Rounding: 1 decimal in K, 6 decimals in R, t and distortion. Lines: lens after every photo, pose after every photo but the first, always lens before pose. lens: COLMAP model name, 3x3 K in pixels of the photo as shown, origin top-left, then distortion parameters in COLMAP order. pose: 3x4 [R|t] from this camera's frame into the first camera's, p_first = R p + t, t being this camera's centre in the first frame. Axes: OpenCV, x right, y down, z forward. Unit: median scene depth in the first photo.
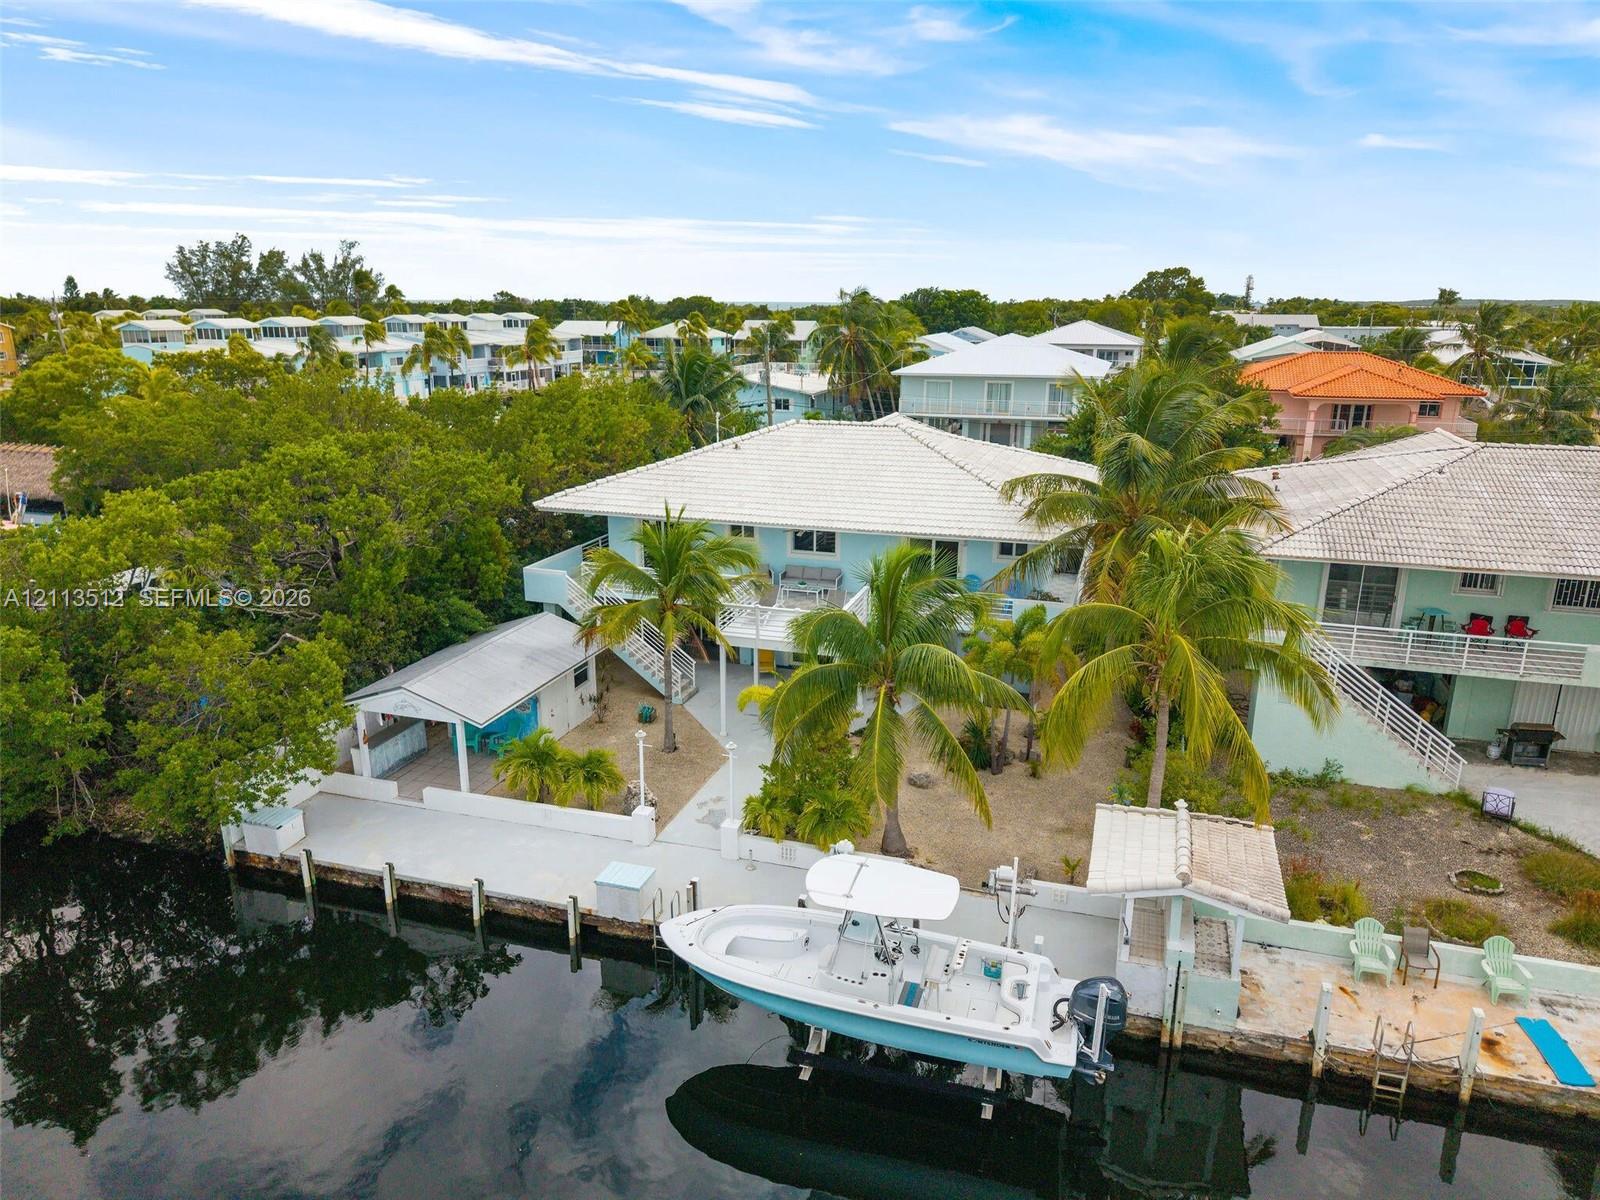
lens RADIAL K [[1083.2, 0, 800.0], [0, 1083.2, 600.0], [0, 0, 1]] dist [-0.003689, -0.002924]
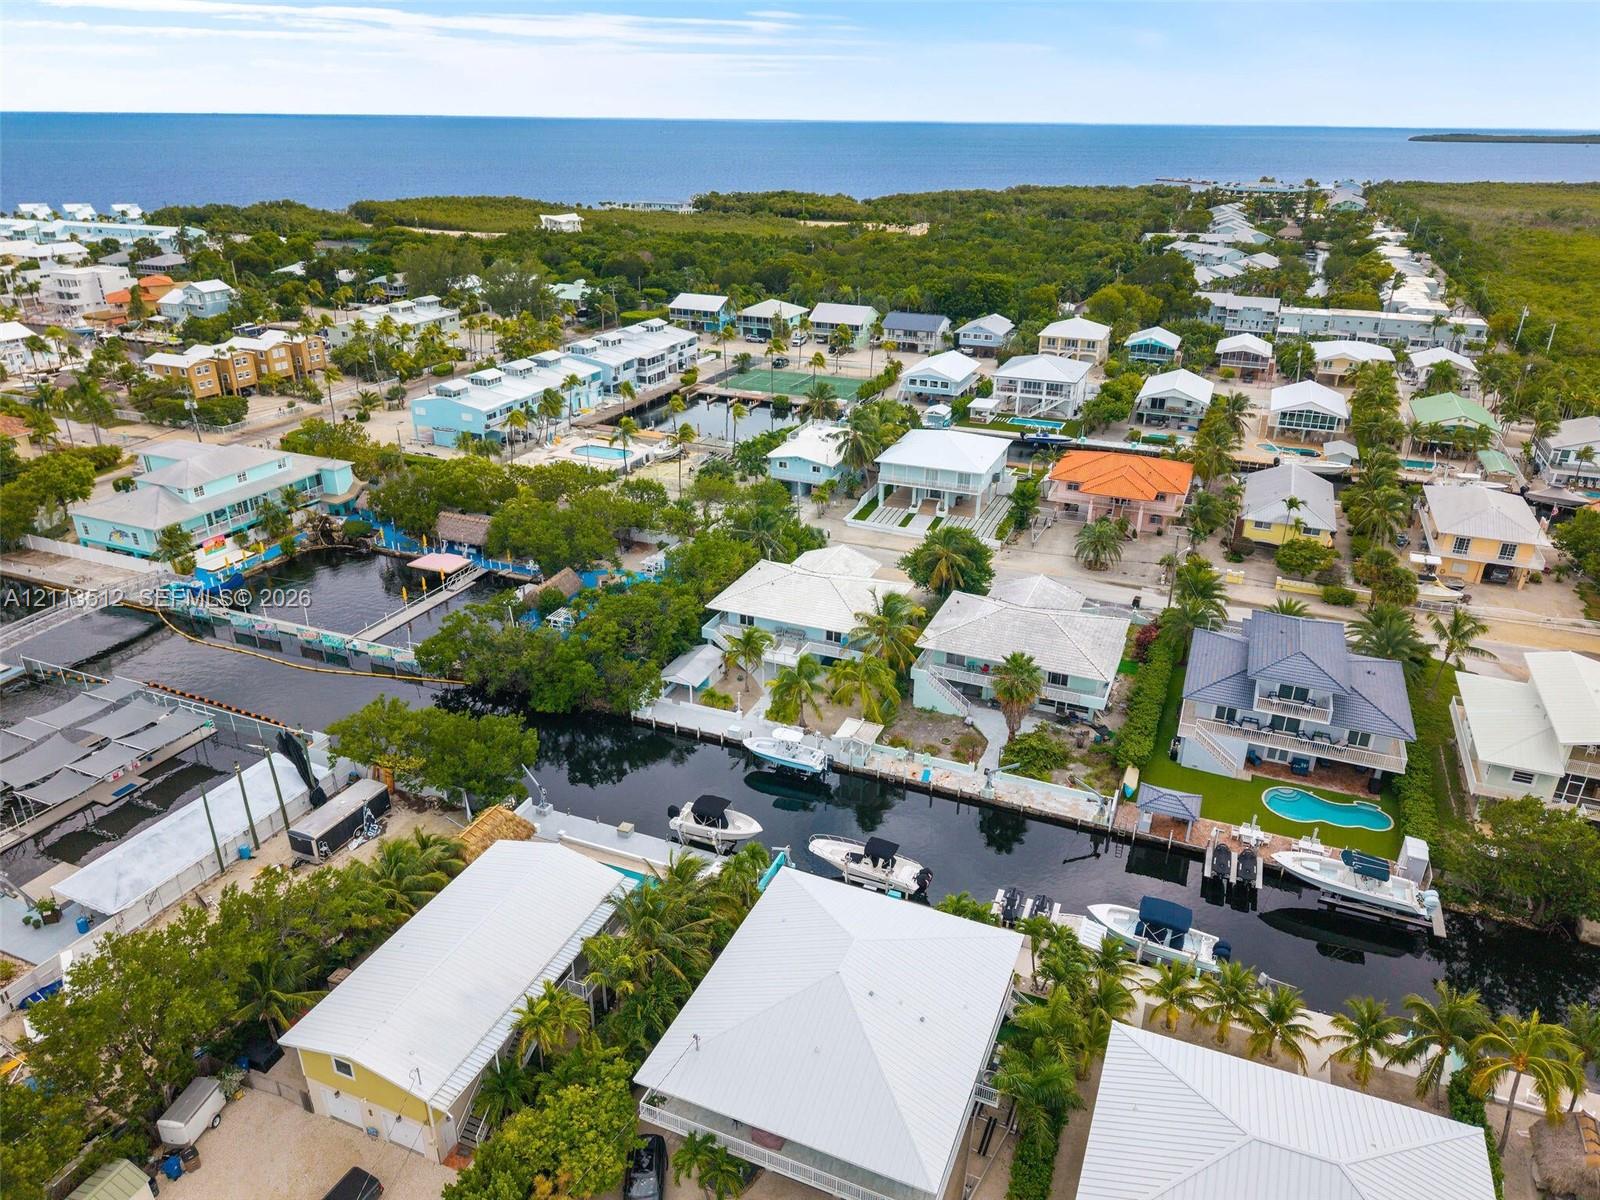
lens RADIAL K [[1077.7, 0, 800.0], [0, 1077.7, 600.0], [0, 0, 1]] dist [0.030409, -0.053231]
pose [[0.996030, 0.041047, -0.078995, 0.345844], [-0.029023, 0.988598, 0.147756, -0.745866], [0.084159, -0.144877, 0.985864, -2.615954]]
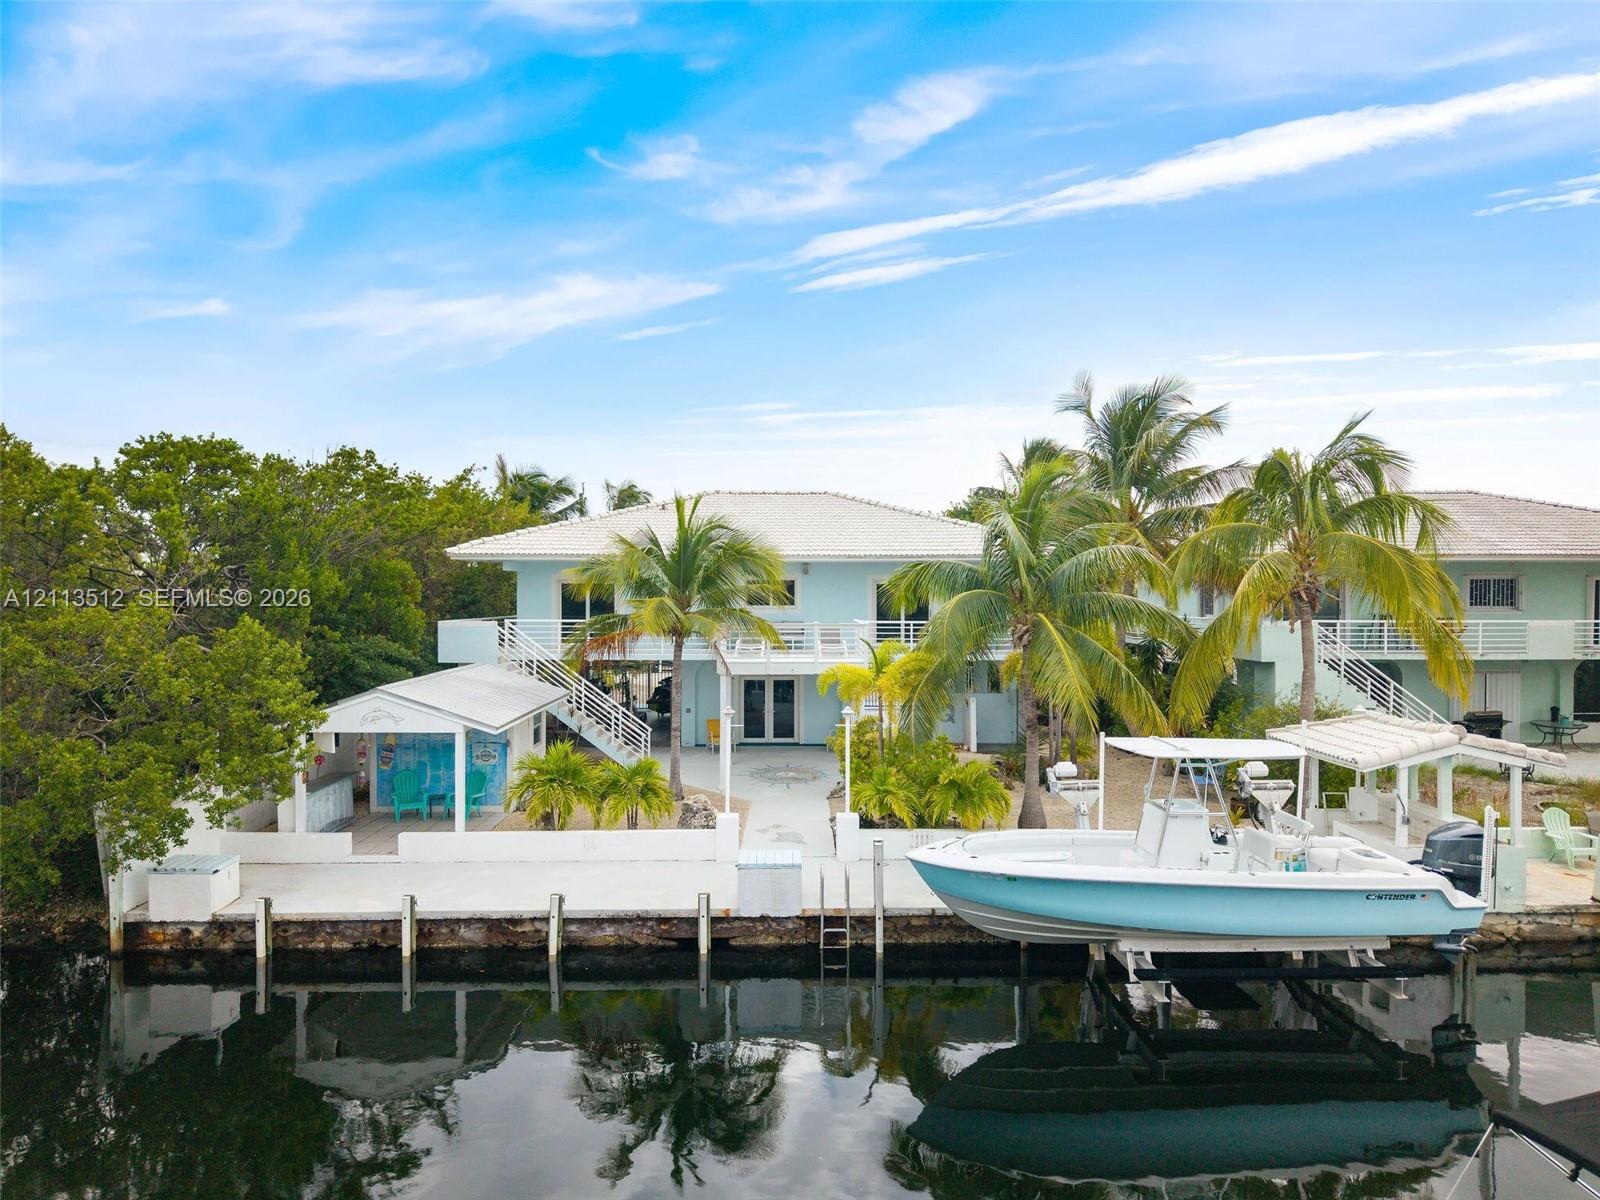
lens RADIAL K [[1083.2, 0, 800.0], [0, 1083.2, 600.0], [0, 0, 1]] dist [-0.003689, -0.002924]
pose [[0.948557, -0.005927, 0.316551, -0.335883], [0.088657, 0.964797, -0.247602, 0.237426], [-0.303940, 0.262929, 0.915691, 0.219575]]
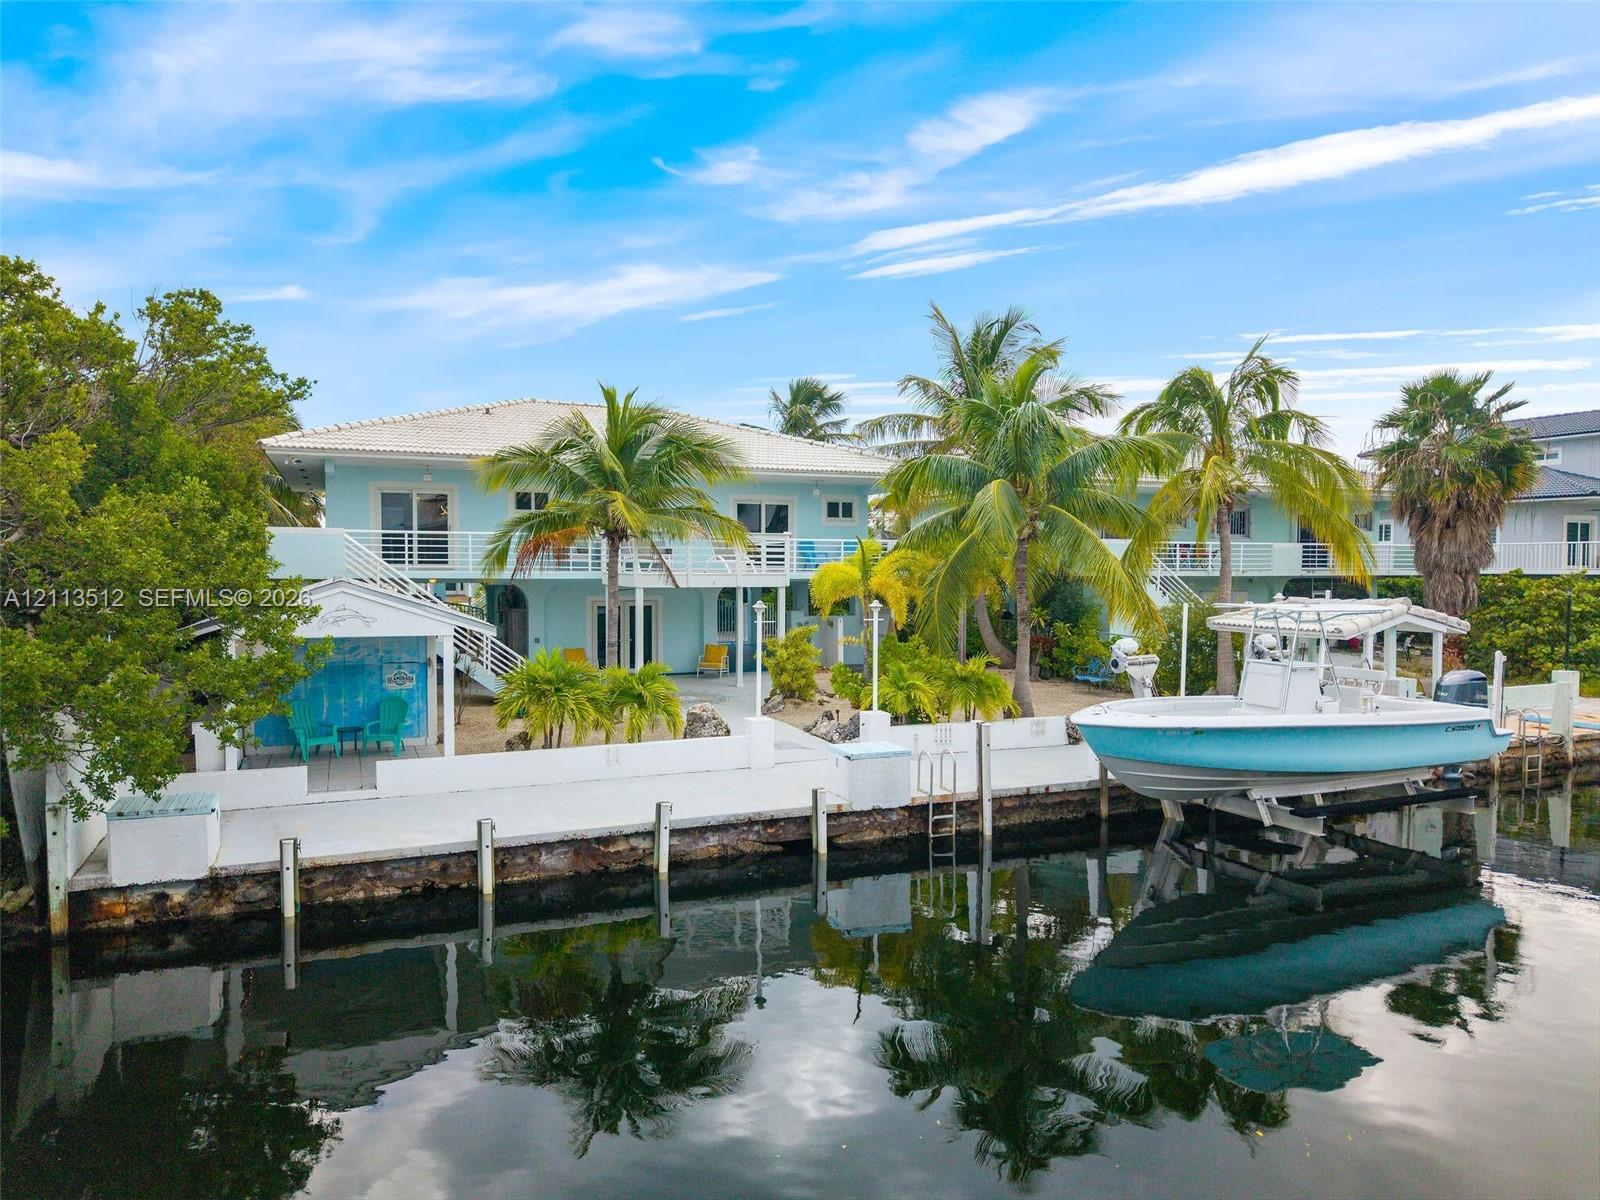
lens RADIAL K [[1077.7, 0, 800.0], [0, 1077.7, 600.0], [0, 0, 1]] dist [0.030409, -0.053231]
pose [[0.757302, -0.022312, 0.652683, -0.577309], [0.177537, 0.968811, -0.172876, 0.241589], [-0.628469, 0.246795, 0.737644, 0.426245]]
